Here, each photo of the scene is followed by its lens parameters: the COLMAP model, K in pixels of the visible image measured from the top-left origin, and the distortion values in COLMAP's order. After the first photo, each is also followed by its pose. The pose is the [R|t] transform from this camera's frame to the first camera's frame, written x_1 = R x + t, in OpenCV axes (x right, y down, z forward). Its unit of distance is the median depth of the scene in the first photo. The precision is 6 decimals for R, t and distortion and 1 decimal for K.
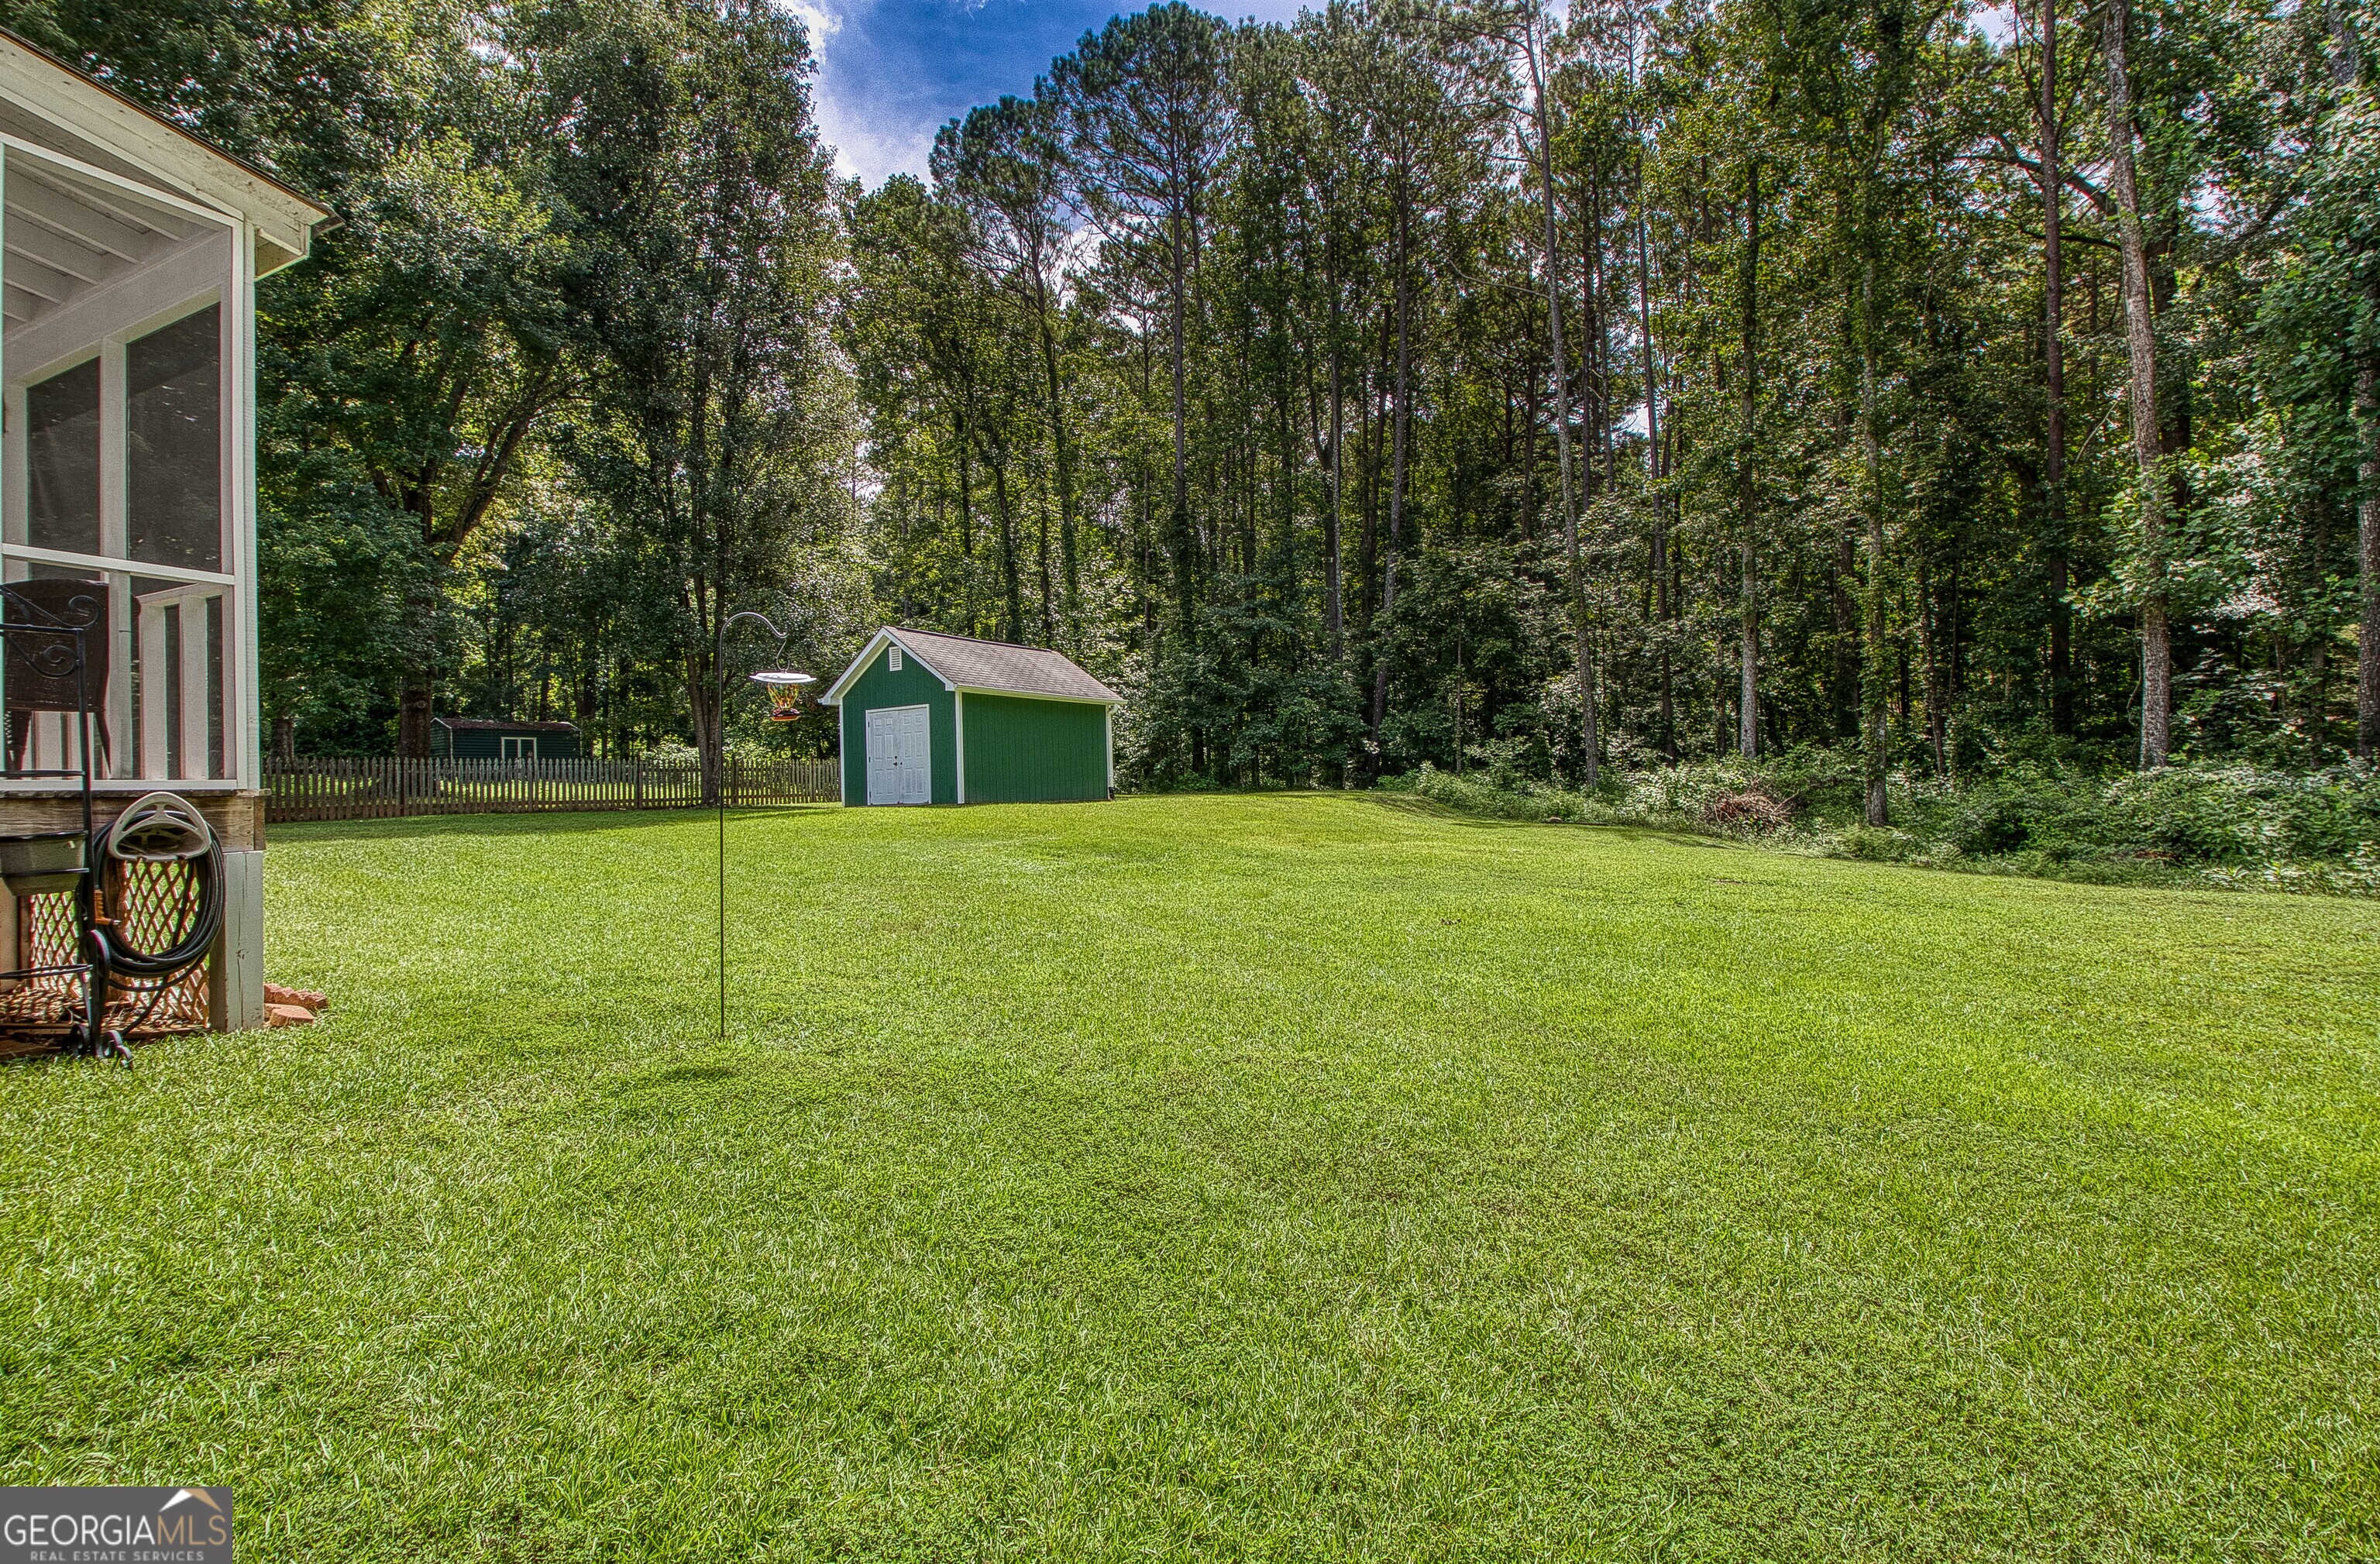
lens RADIAL K [[1053.3, 0, 1121.2], [0, 1053.3, 785.2], [0, 0, 1]] dist [0.029460, -0.030669]
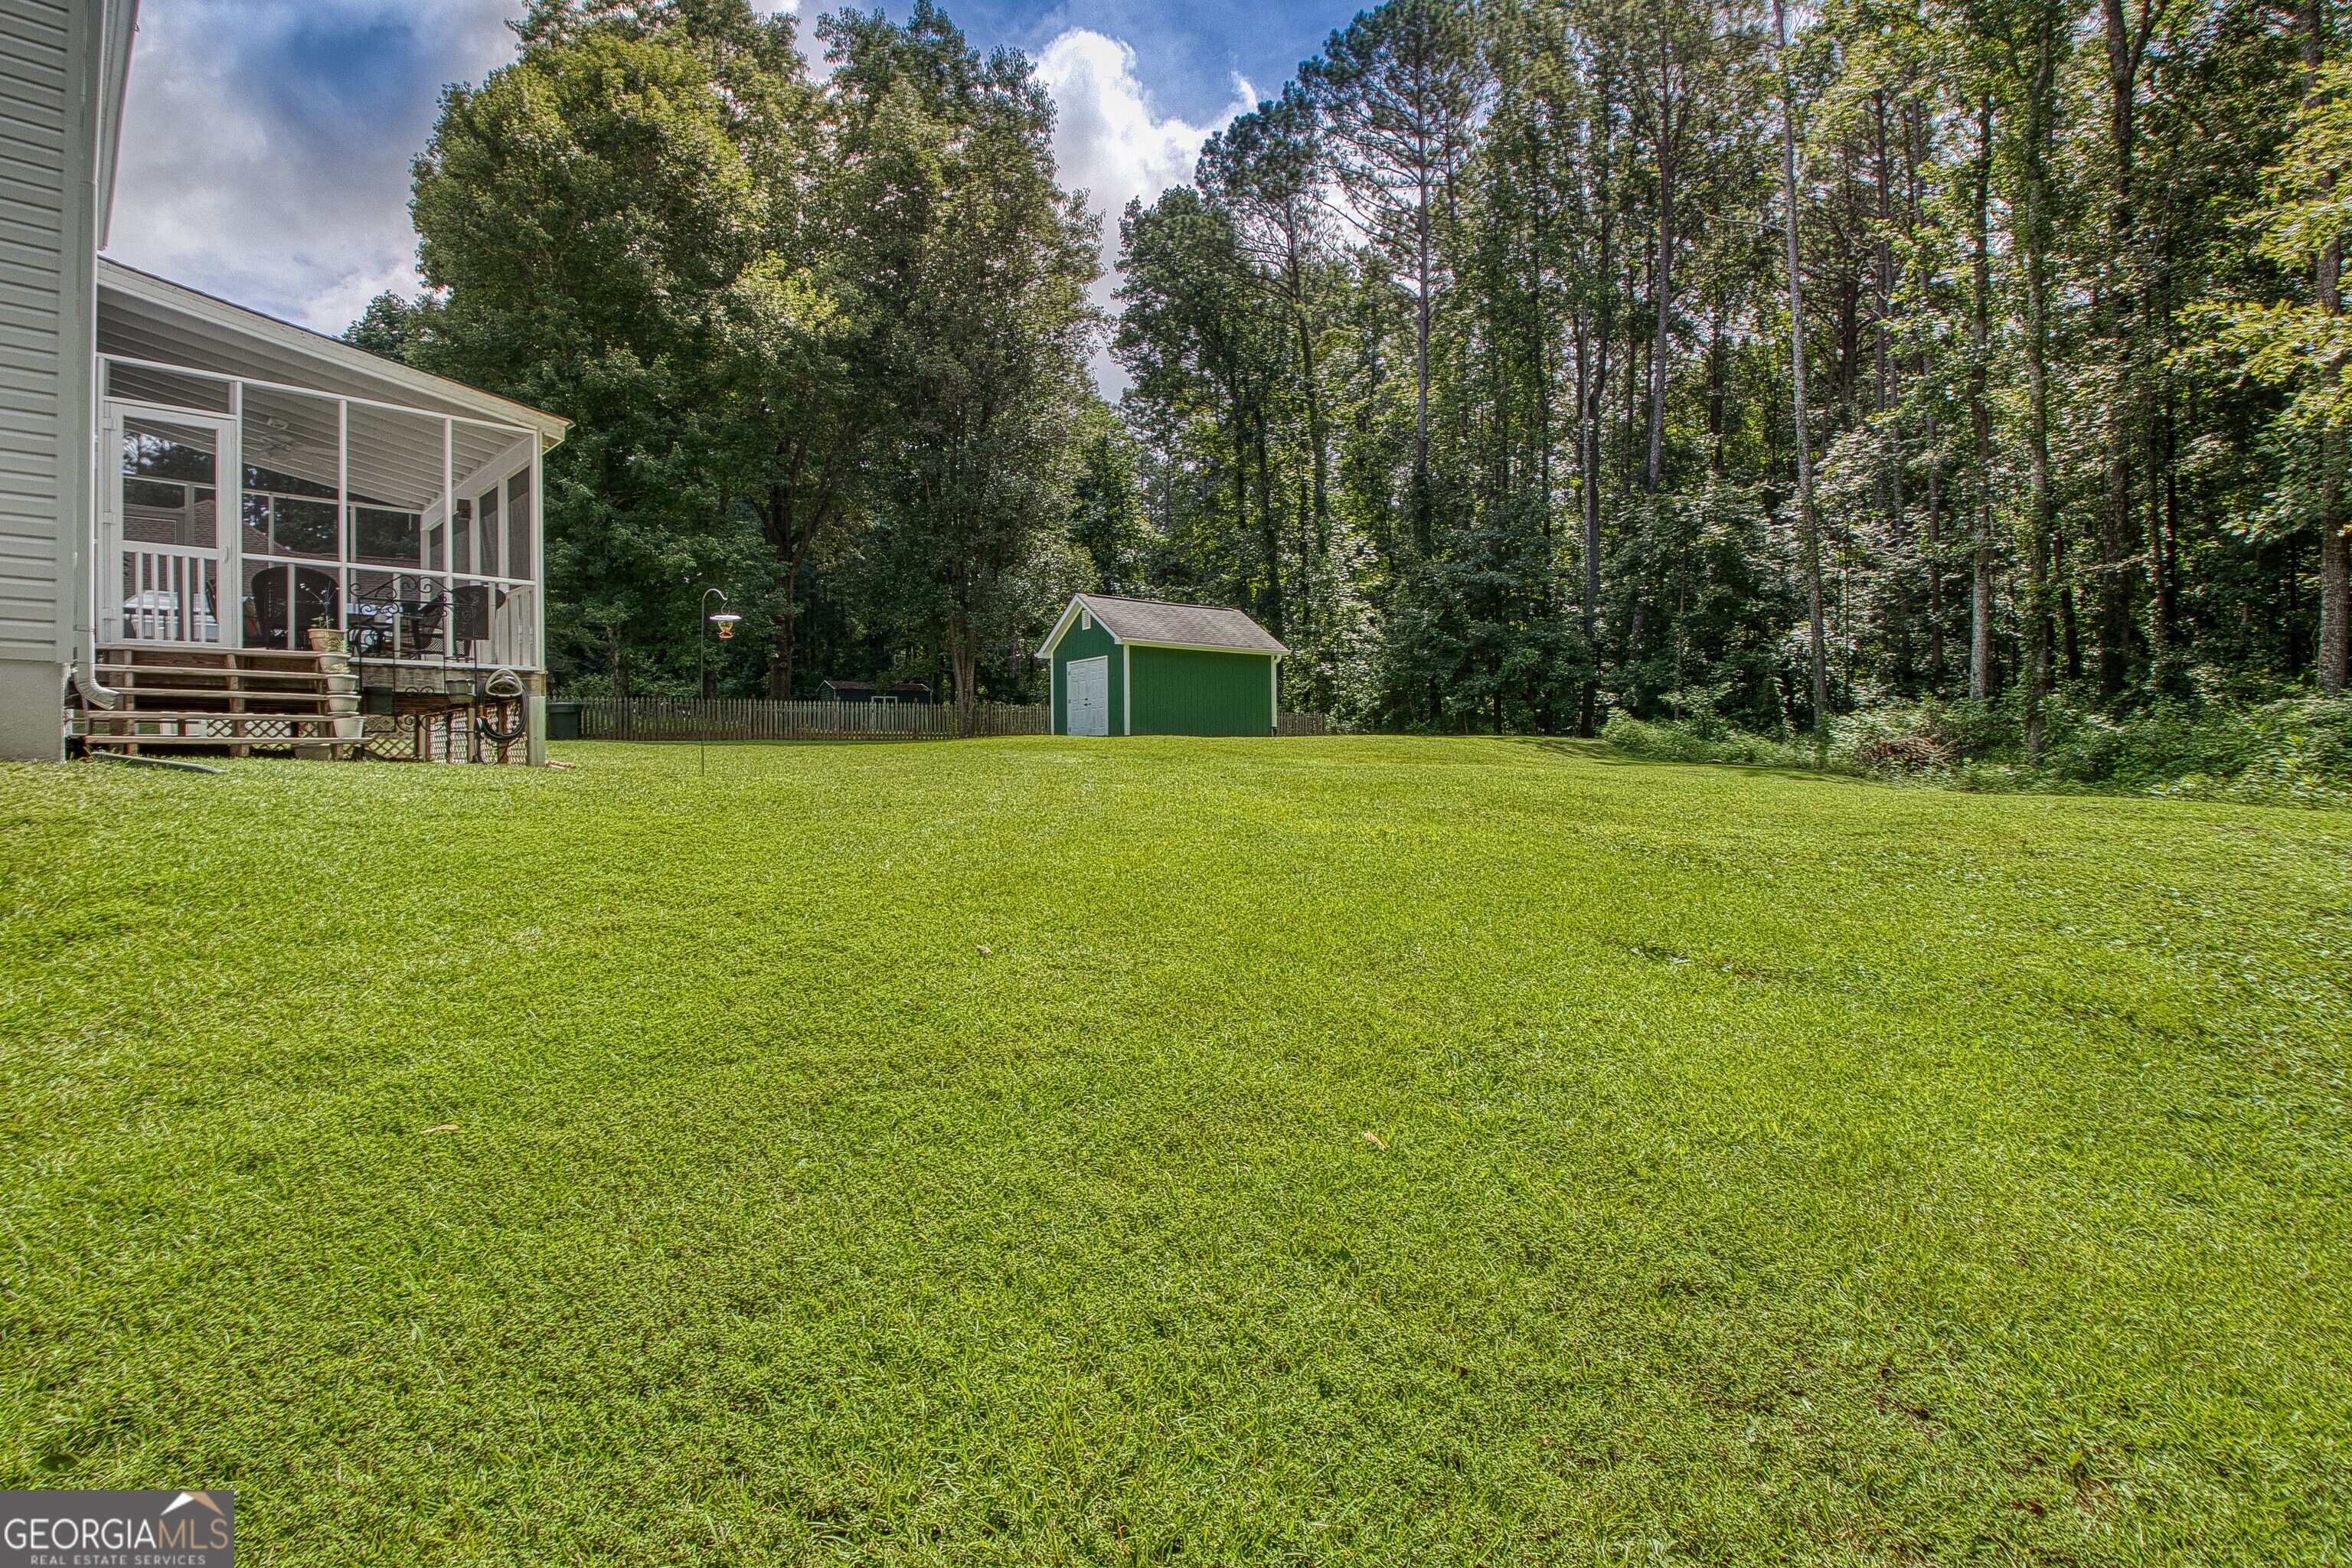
lens RADIAL K [[1108.5, 0, 1176.0], [0, 1108.5, 784.0], [0, 0, 1]] dist [0.015380, -0.036914]
pose [[0.949114, 0.018517, -0.314389, 0.316831], [-0.011508, 0.999642, 0.024136, 0.043213], [0.314724, -0.019289, 0.948987, -0.220768]]
